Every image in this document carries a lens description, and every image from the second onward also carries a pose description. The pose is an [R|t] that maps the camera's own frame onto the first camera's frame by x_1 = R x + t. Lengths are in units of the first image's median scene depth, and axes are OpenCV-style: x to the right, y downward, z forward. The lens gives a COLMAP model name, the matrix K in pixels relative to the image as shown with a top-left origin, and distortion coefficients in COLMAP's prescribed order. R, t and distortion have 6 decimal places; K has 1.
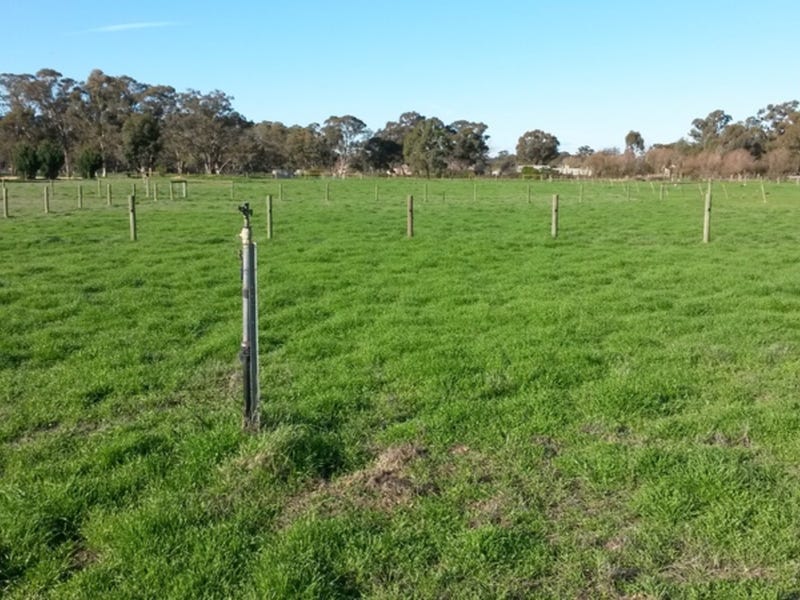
lens RADIAL K [[833.9, 0, 400.0], [0, 833.9, 300.0], [0, 0, 1]] dist [0.126503, -0.218378]
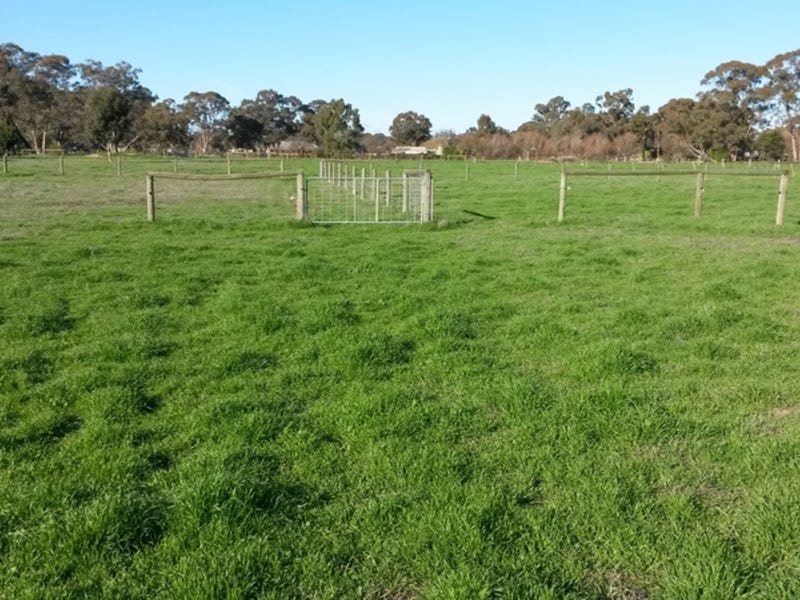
lens RADIAL K [[833.9, 0, 400.0], [0, 833.9, 300.0], [0, 0, 1]] dist [0.126503, -0.218378]
pose [[0.971008, -0.036292, 0.236277, -0.097360], [0.030972, 0.999177, 0.026192, -0.000585], [-0.237034, -0.018114, 0.971333, 0.008410]]
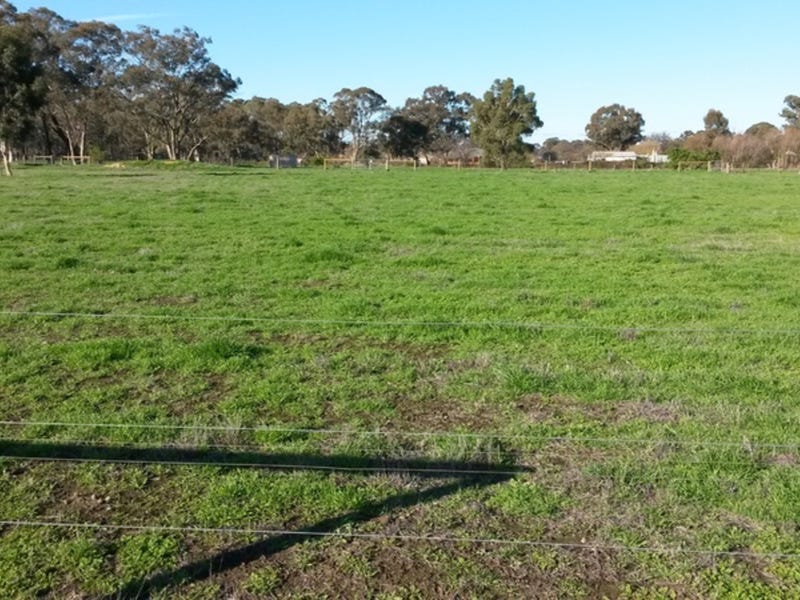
lens RADIAL K [[833.9, 0, 400.0], [0, 833.9, 300.0], [0, 0, 1]] dist [0.126503, -0.218378]
pose [[0.999925, 0.001133, 0.012205, -0.040645], [-0.001278, 0.999929, 0.011852, -0.033680], [-0.012190, -0.011867, 0.999855, 0.232677]]
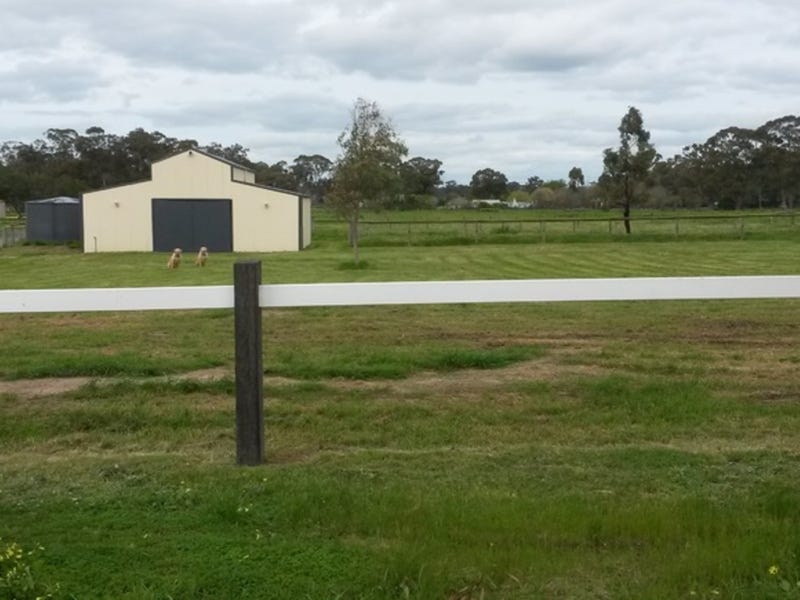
lens RADIAL K [[977.0, 0, 400.0], [0, 977.0, 300.0], [0, 0, 1]] dist [0.103825, 0.025270]
pose [[0.997217, -0.014783, 0.073077, -0.054282], [0.018563, 0.998509, -0.051328, 0.040555], [-0.072209, 0.052542, 0.996005, -0.299195]]
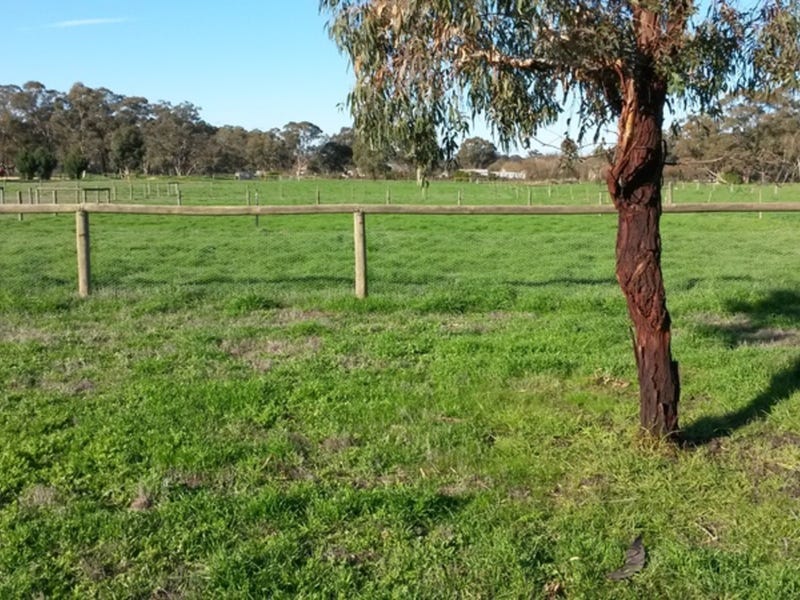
lens RADIAL K [[833.9, 0, 400.0], [0, 833.9, 300.0], [0, 0, 1]] dist [0.126503, -0.218378]
pose [[0.998907, -0.002728, 0.046670, 0.010353], [0.002802, 0.999995, -0.001517, 0.013069], [-0.046666, 0.001646, 0.998909, -0.093988]]
